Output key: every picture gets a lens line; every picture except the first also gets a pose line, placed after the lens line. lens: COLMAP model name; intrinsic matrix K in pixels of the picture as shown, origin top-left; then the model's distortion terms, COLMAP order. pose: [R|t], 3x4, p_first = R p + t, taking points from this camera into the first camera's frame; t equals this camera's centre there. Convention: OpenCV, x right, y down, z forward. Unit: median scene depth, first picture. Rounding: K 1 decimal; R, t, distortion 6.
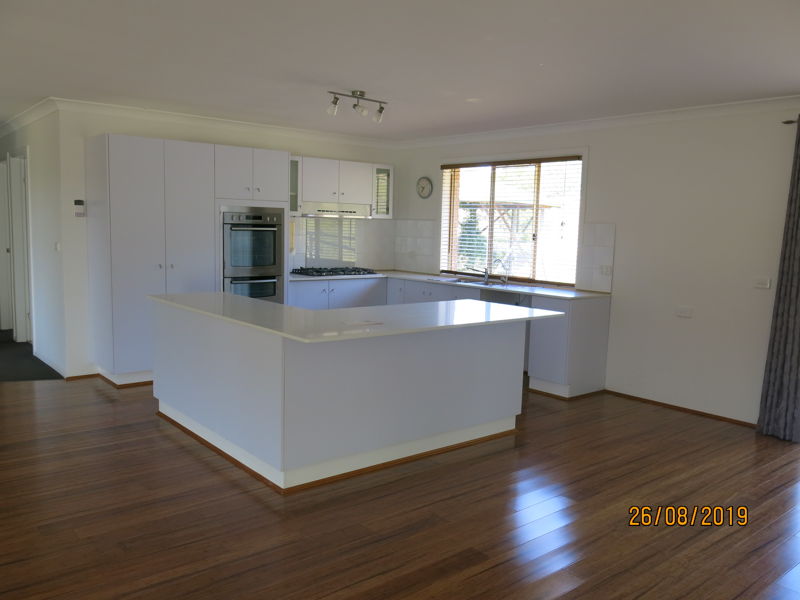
lens RADIAL K [[666.7, 0, 401.7], [0, 666.7, 301.5], [0, 0, 1]] dist [-0.016579, 0.003372]
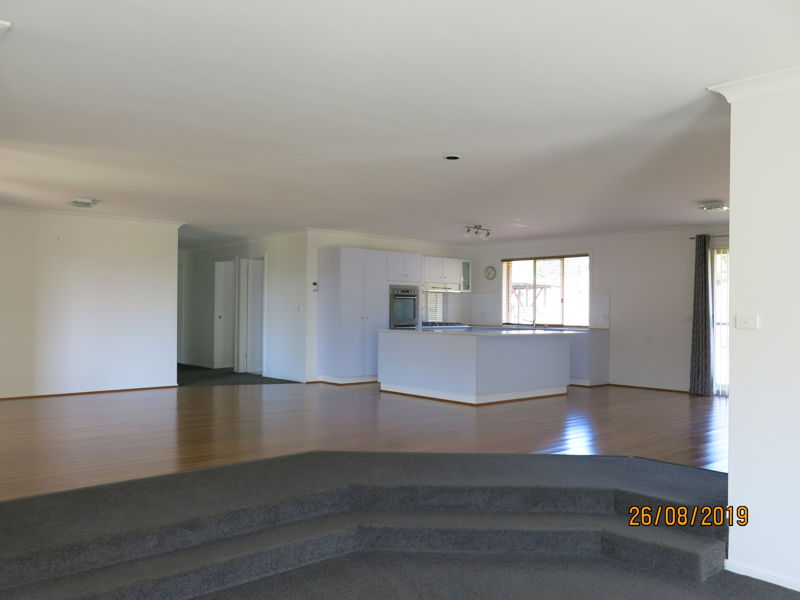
lens RADIAL K [[666.7, 0, 398.3], [0, 666.7, 301.7], [0, 0, 1]] dist [-0.016579, 0.003372]
pose [[0.999637, -0.016236, 0.021513, -0.268006], [0.018835, 0.991760, -0.126721, 0.119881], [-0.019279, 0.127080, 0.991705, -0.716779]]
